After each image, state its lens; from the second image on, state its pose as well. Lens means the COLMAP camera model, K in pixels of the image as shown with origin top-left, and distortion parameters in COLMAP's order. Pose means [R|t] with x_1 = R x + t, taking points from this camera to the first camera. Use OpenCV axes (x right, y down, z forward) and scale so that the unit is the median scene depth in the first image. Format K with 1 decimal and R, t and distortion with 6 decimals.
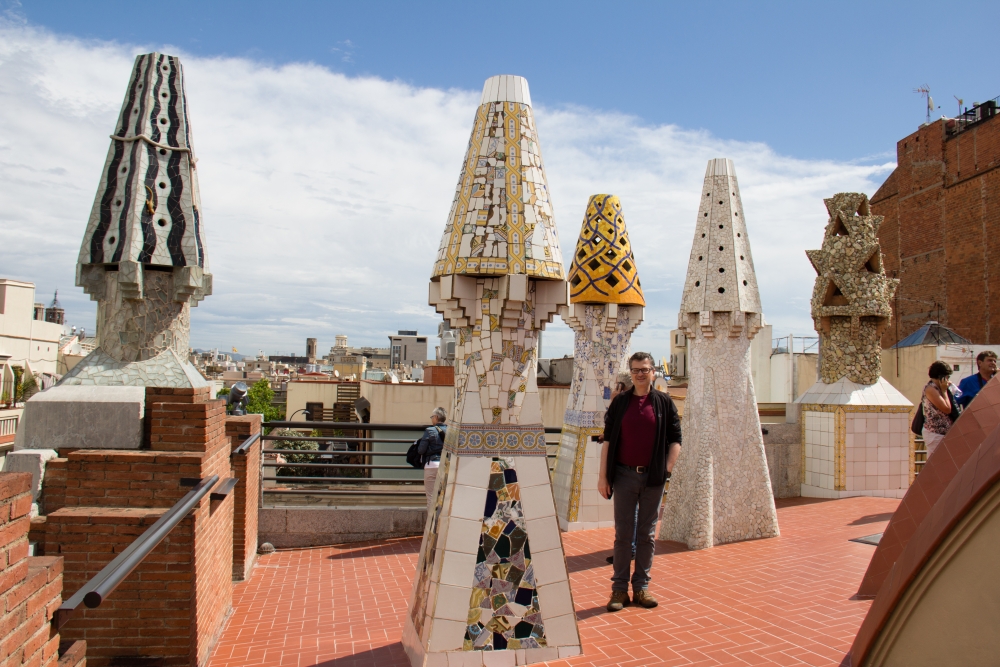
lens RADIAL K [[840.3, 0, 500.0], [0, 840.3, 333.5], [0, 0, 1]] dist [-0.072276, -0.000569]
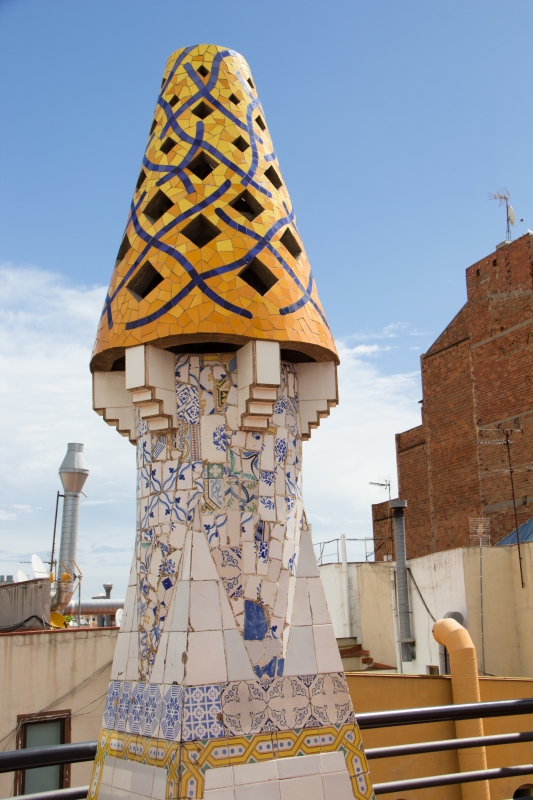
lens RADIAL K [[1195.9, 0, 324.5], [0, 1195.9, 401.3], [0, 0, 1]] dist [0.100965, 0.049244]
pose [[0.940209, 0.002204, 0.340590, -0.003350], [0.039813, 0.992413, -0.116328, 0.041419], [-0.338262, 0.122933, 0.932988, 0.541039]]
